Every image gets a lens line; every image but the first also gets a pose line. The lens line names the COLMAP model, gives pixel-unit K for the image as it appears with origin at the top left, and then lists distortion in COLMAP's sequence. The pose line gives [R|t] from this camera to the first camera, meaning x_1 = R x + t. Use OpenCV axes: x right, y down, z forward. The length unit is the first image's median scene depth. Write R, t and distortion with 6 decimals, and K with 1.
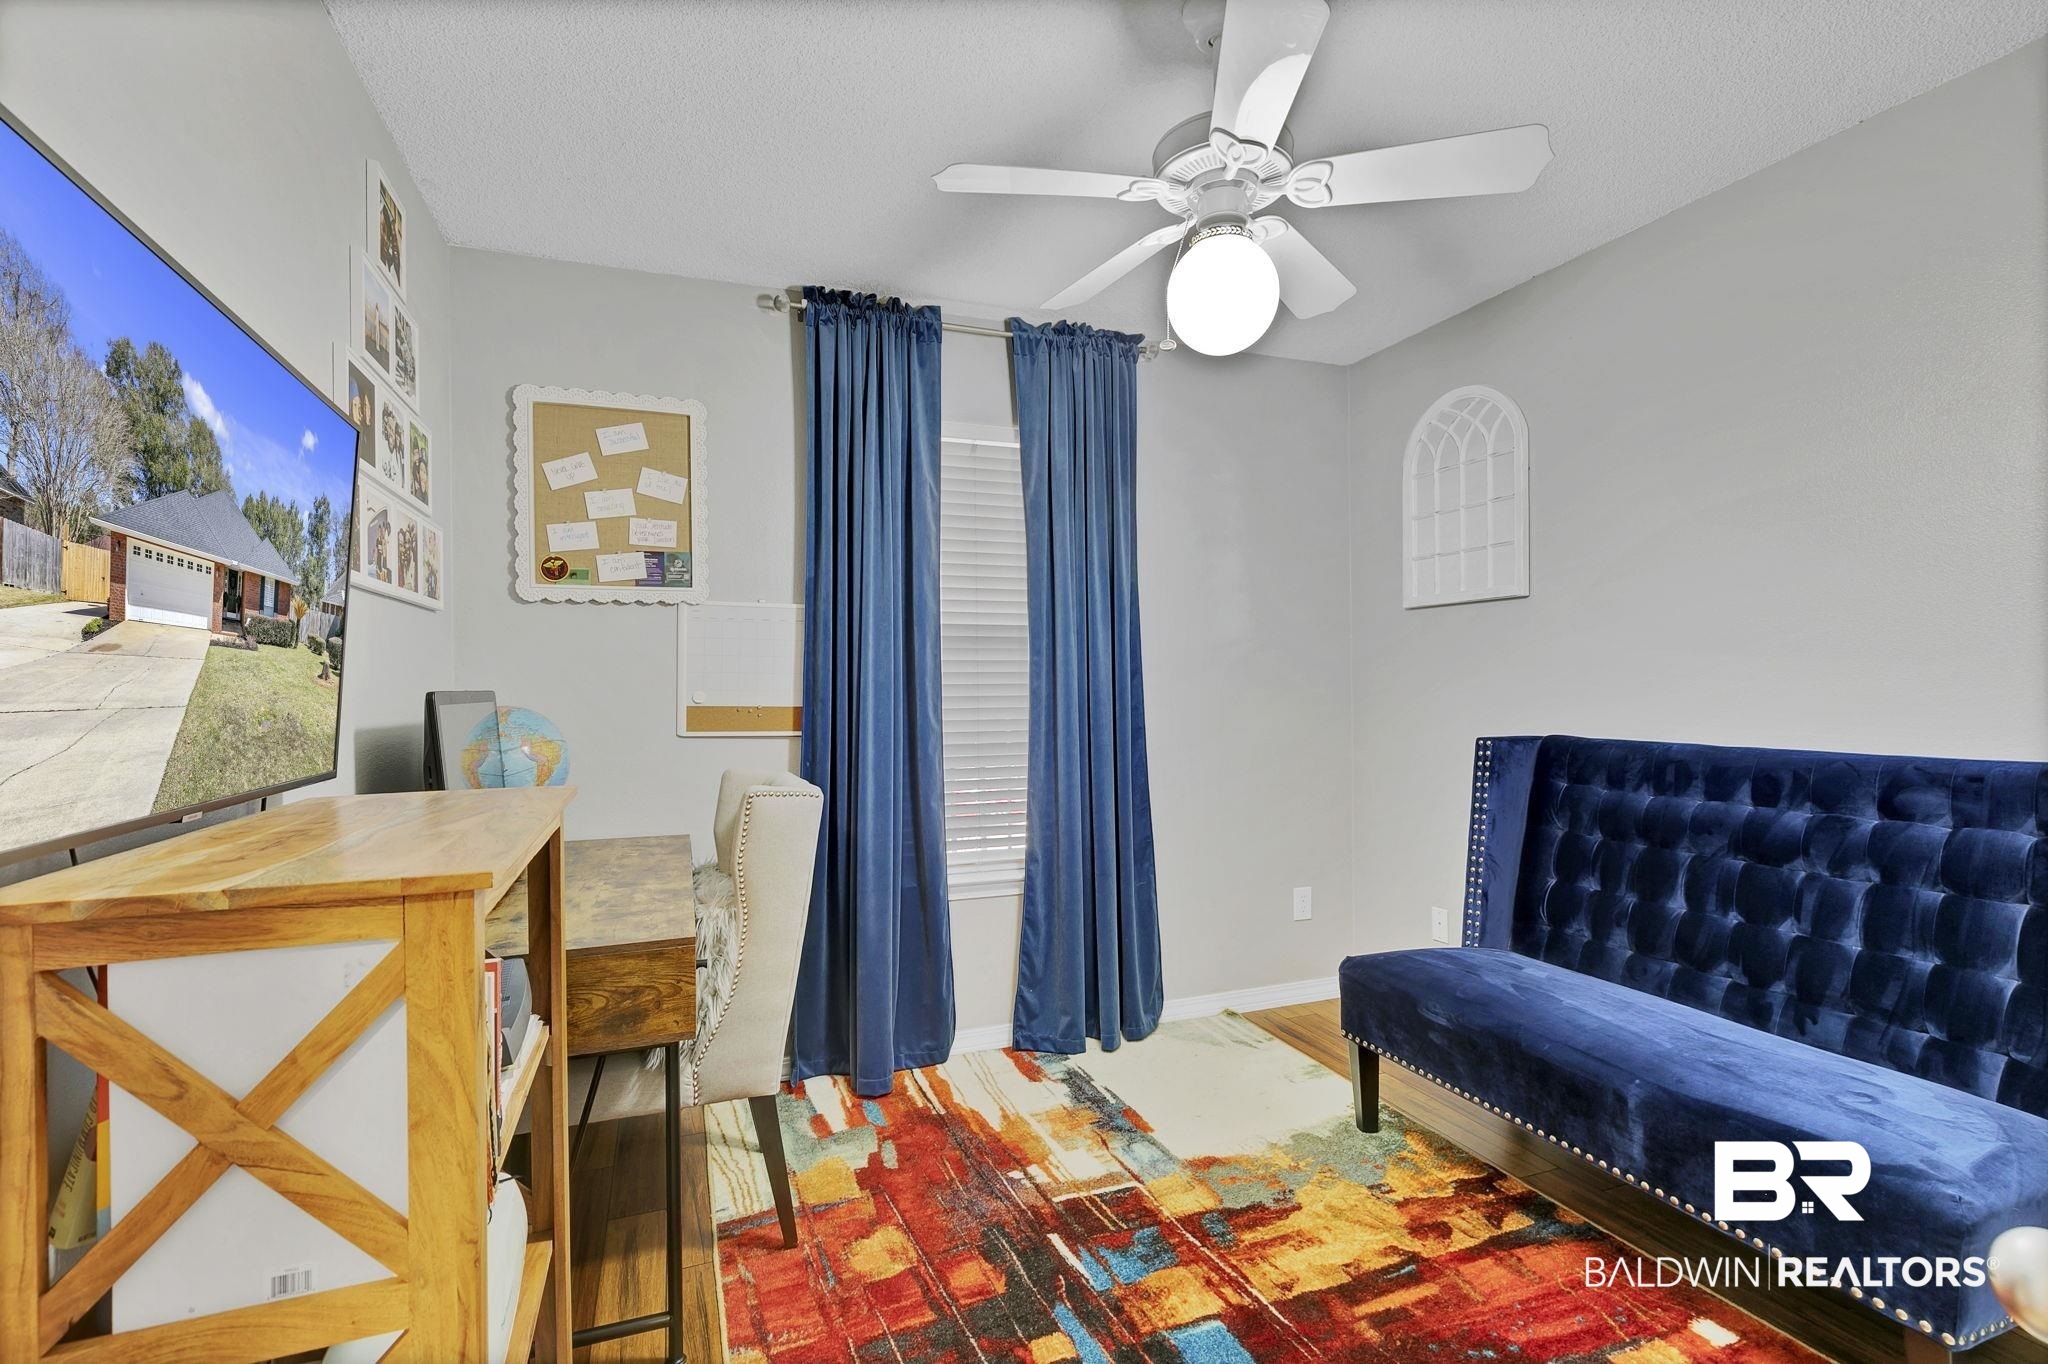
lens RADIAL K [[936.2, 0, 1026.9], [0, 936.2, 675.4], [0, 0, 1]] dist [0.007098, -0.000513]
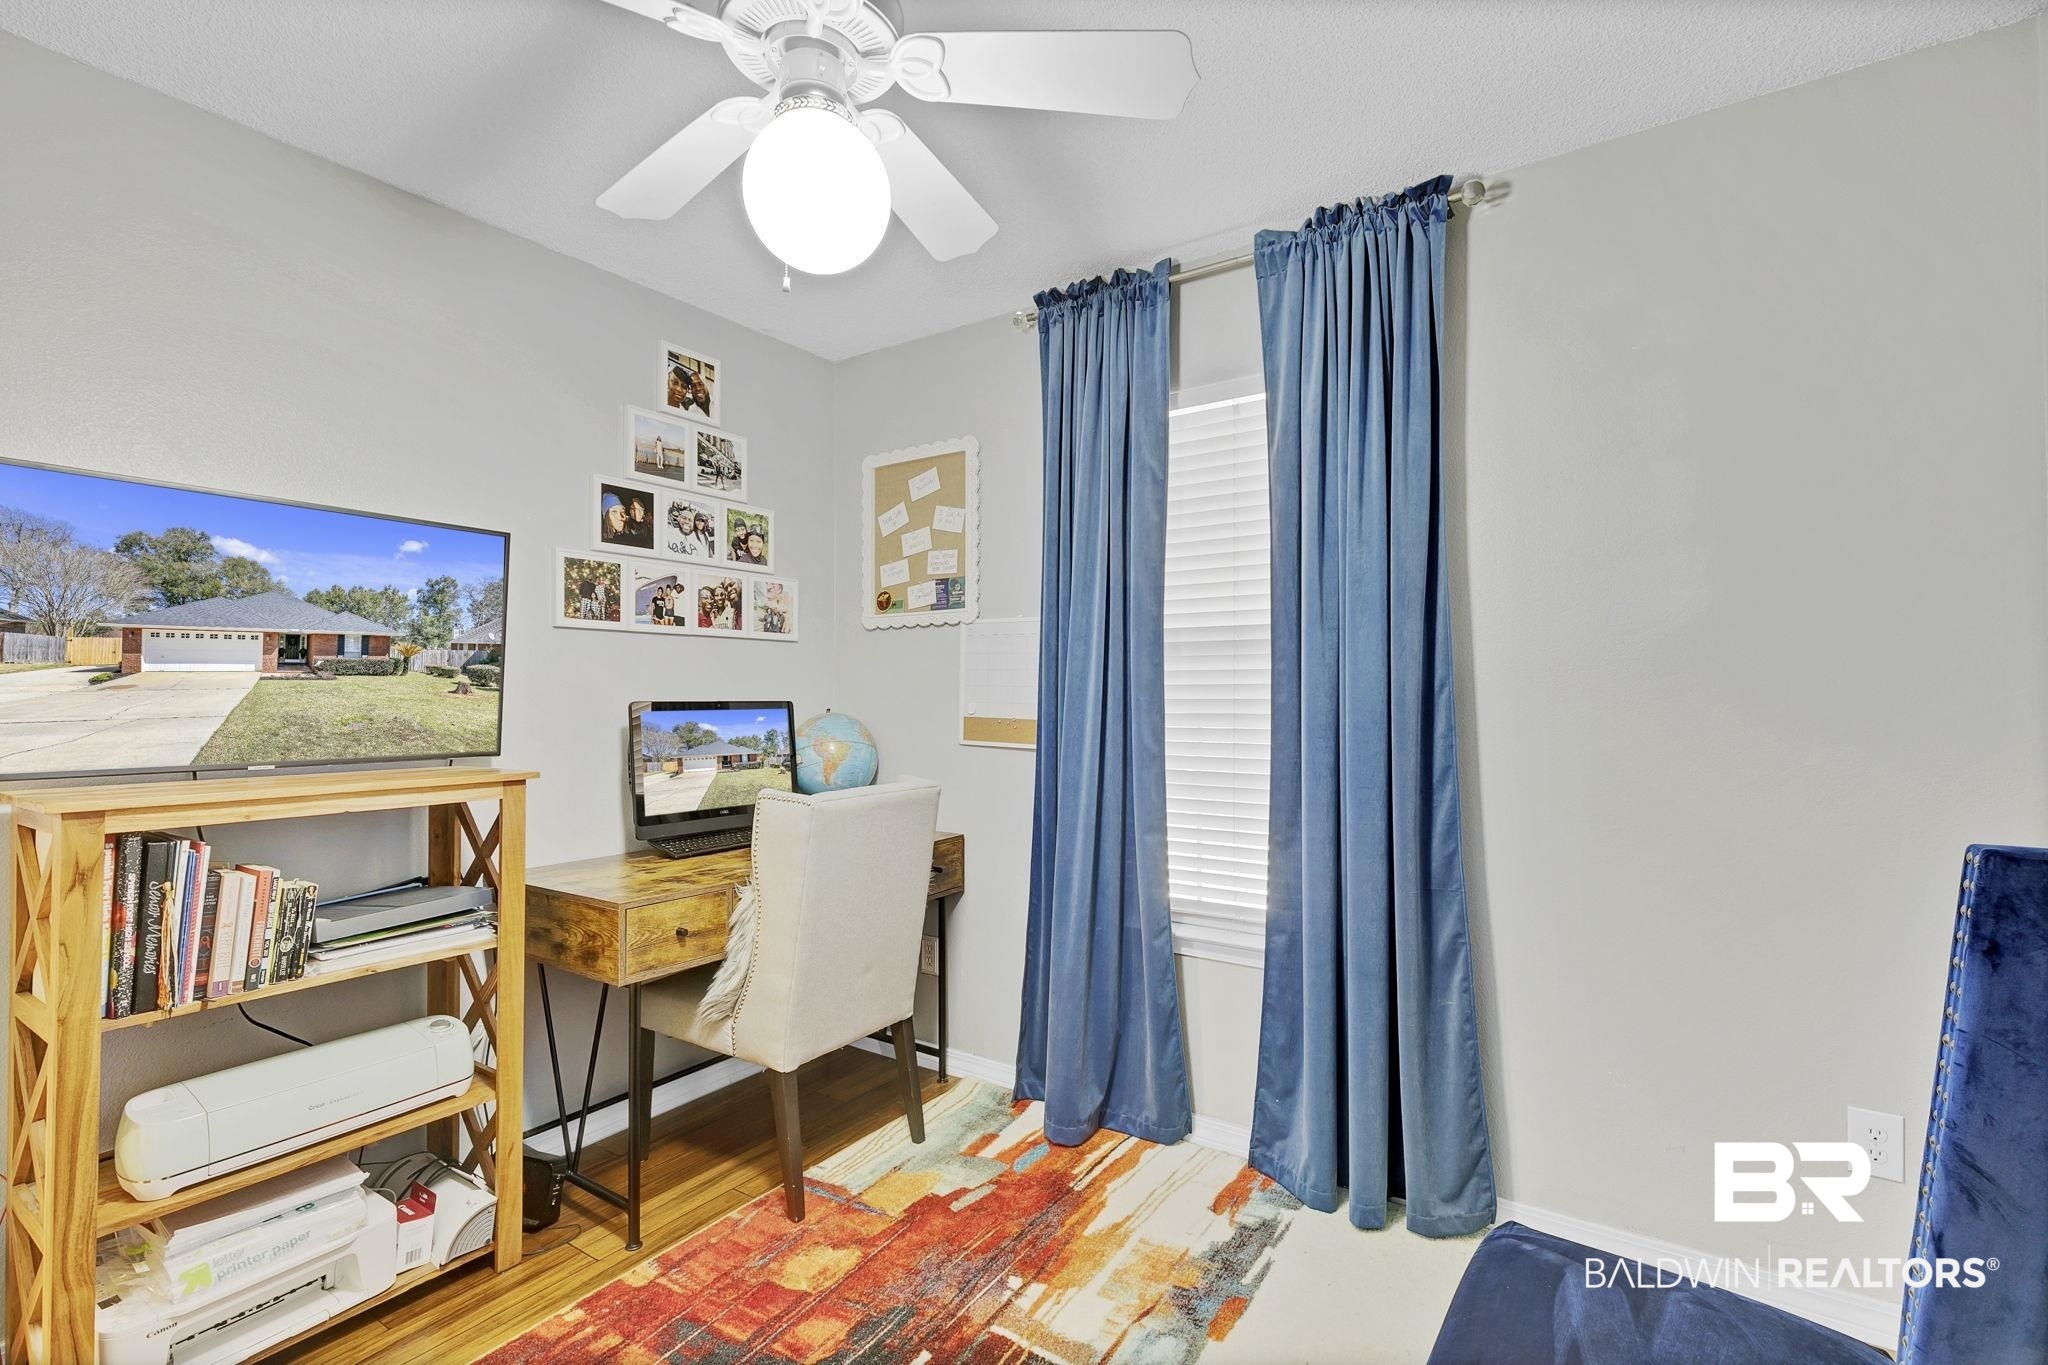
lens RADIAL K [[936.2, 0, 1031.5], [0, 936.2, 679.6], [0, 0, 1]] dist [0.007098, -0.000513]
pose [[0.572640, -0.007028, -0.819777, 0.603542], [0.003549, 0.999975, -0.006094, -0.004062], [0.819799, 0.000580, 0.572651, 0.459763]]
